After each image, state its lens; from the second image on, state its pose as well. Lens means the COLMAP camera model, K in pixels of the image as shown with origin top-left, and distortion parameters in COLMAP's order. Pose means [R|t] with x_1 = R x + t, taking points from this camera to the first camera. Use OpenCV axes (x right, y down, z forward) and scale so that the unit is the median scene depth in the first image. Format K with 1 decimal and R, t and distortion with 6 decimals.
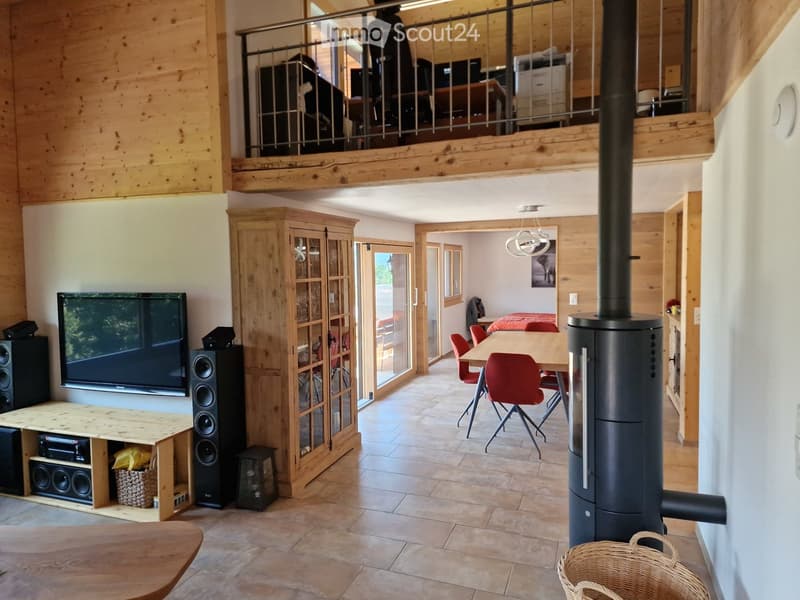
lens RADIAL K [[539.0, 0, 397.4], [0, 539.0, 298.3], [0, 0, 1]] dist [0.040811, -0.019266]
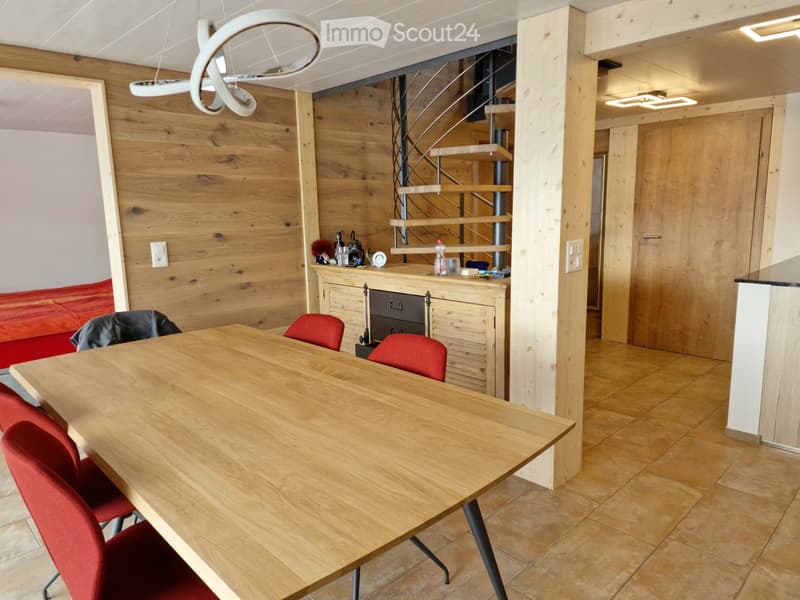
lens RADIAL K [[539.0, 0, 400.3], [0, 539.0, 300.8], [0, 0, 1]] dist [0.040811, -0.019266]
pose [[0.433736, -0.147802, 0.888835, -0.003591], [0.074550, 0.988959, 0.128072, -0.003876], [-0.897950, 0.010714, 0.439966, 0.630182]]
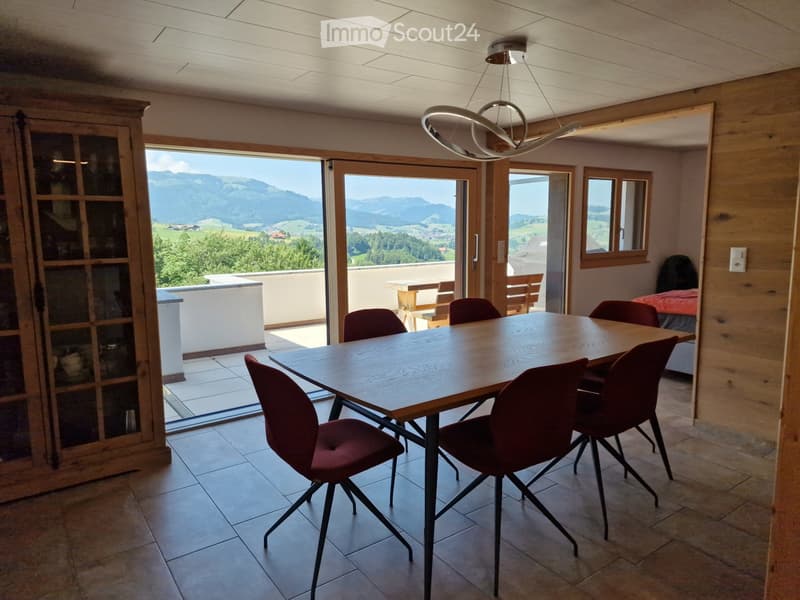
lens RADIAL K [[539.0, 0, 396.0], [0, 539.0, 302.9], [0, 0, 1]] dist [0.040811, -0.019266]
pose [[0.828115, 0.086869, -0.553786, 0.356670], [-0.037946, 0.994340, 0.099232, 0.002820], [0.559272, -0.061162, 0.826725, 0.450391]]
